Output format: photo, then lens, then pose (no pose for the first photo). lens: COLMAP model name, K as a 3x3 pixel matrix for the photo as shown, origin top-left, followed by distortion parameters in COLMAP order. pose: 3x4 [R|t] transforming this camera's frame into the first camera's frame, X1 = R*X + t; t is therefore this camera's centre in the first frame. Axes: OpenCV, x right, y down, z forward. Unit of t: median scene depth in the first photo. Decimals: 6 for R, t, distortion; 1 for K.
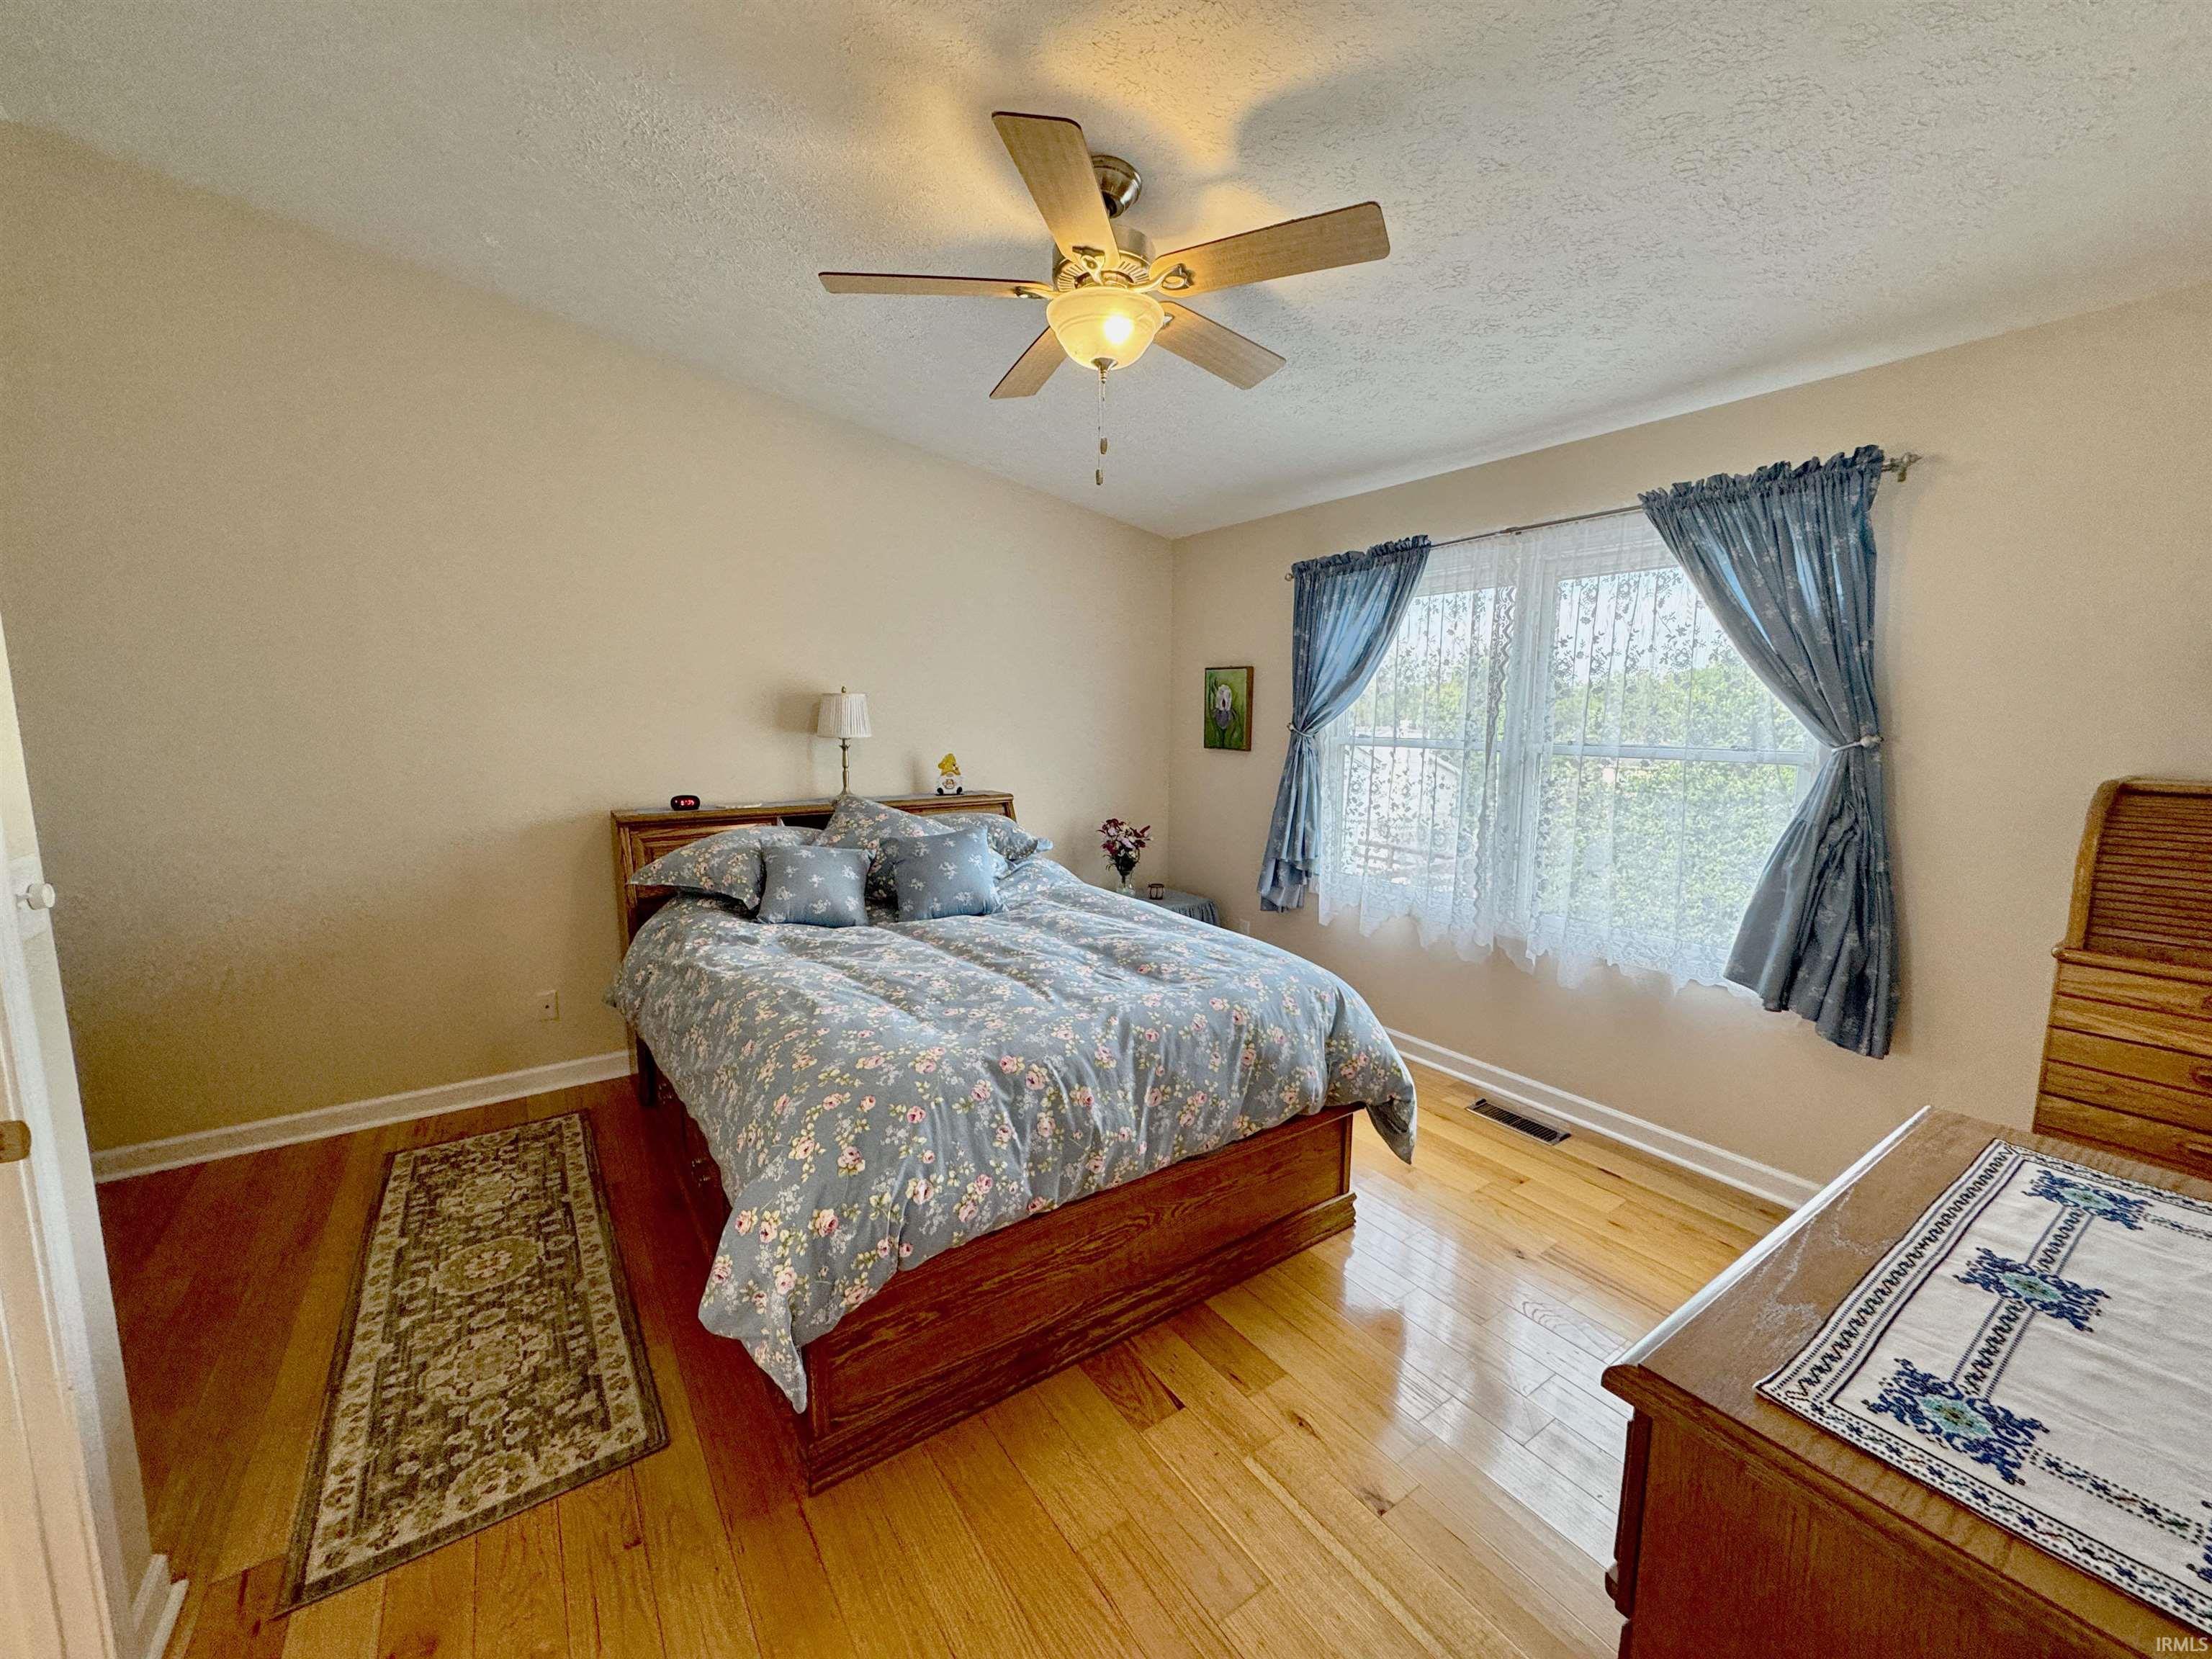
lens RADIAL K [[877.2, 0, 1104.2], [0, 877.2, 830.1], [0, 0, 1]] dist [-0.002468, 0.001203]
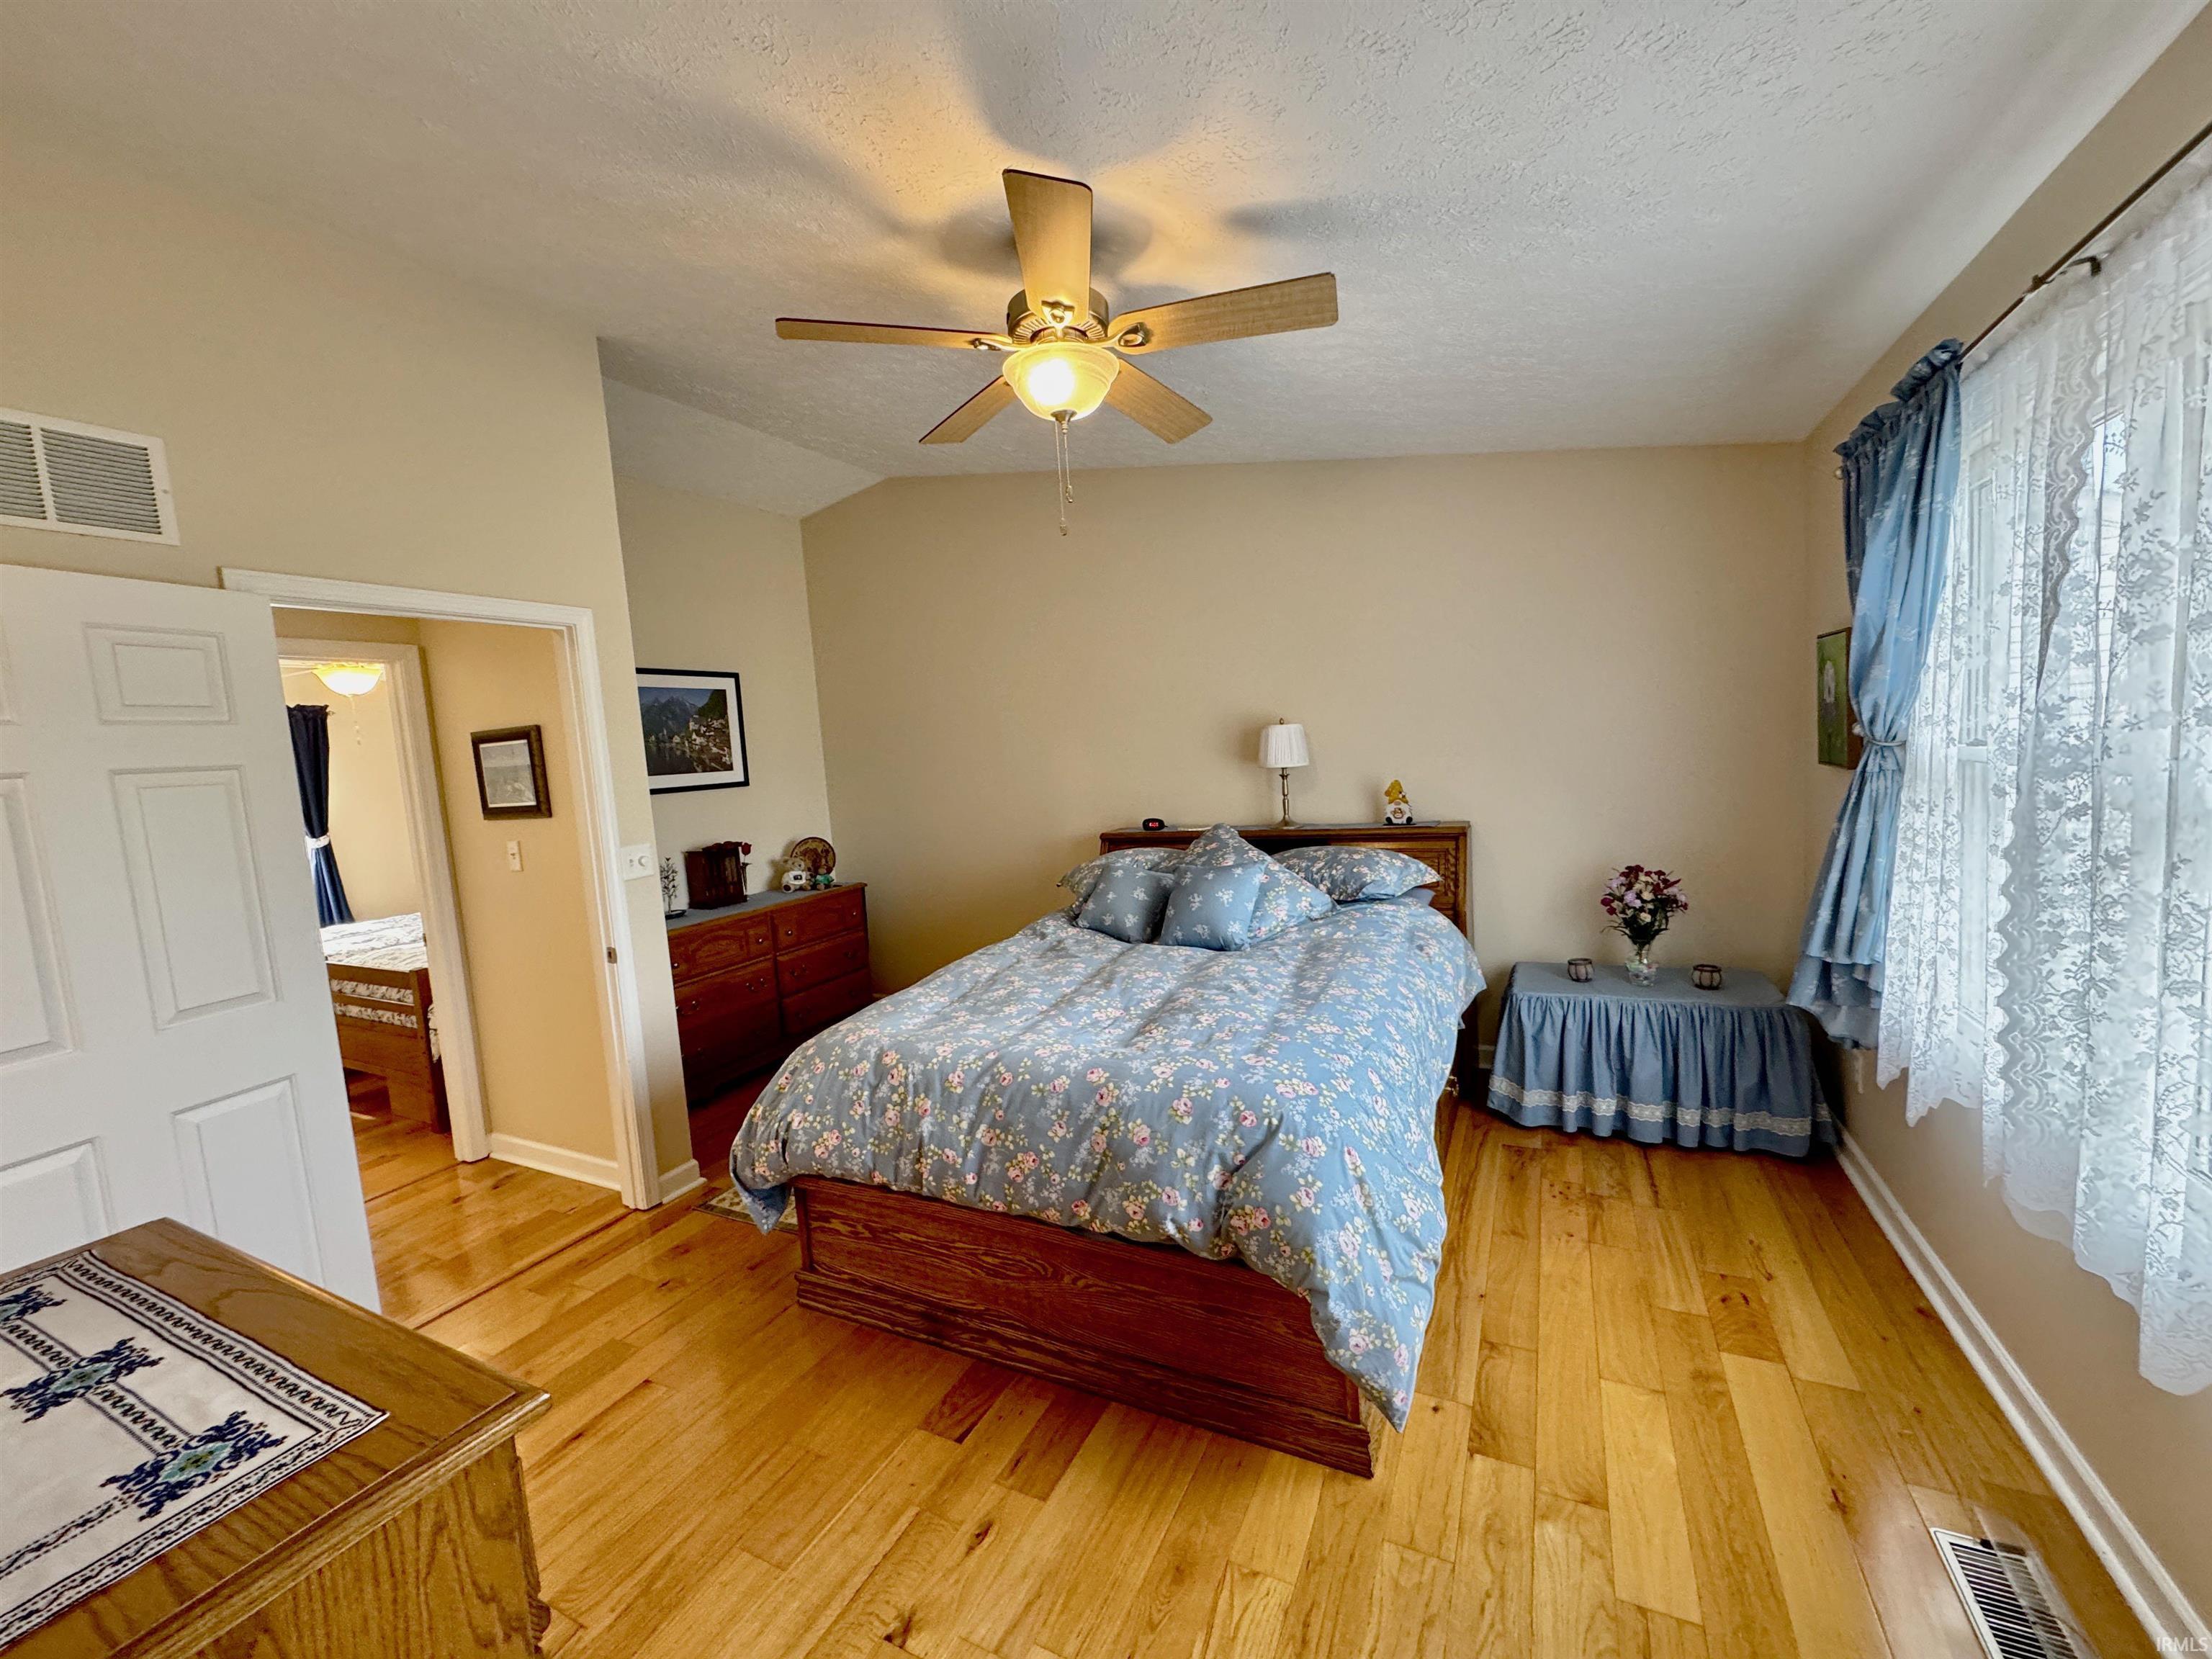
lens RADIAL K [[877.2, 0, 1103.9], [0, 877.2, 831.0], [0, 0, 1]] dist [-0.002468, 0.001203]
pose [[0.479076, 0.044725, -0.876633, 0.970914], [-0.050756, 0.998442, 0.023201, -0.080307], [0.876305, 0.033379, 0.480599, 0.593986]]
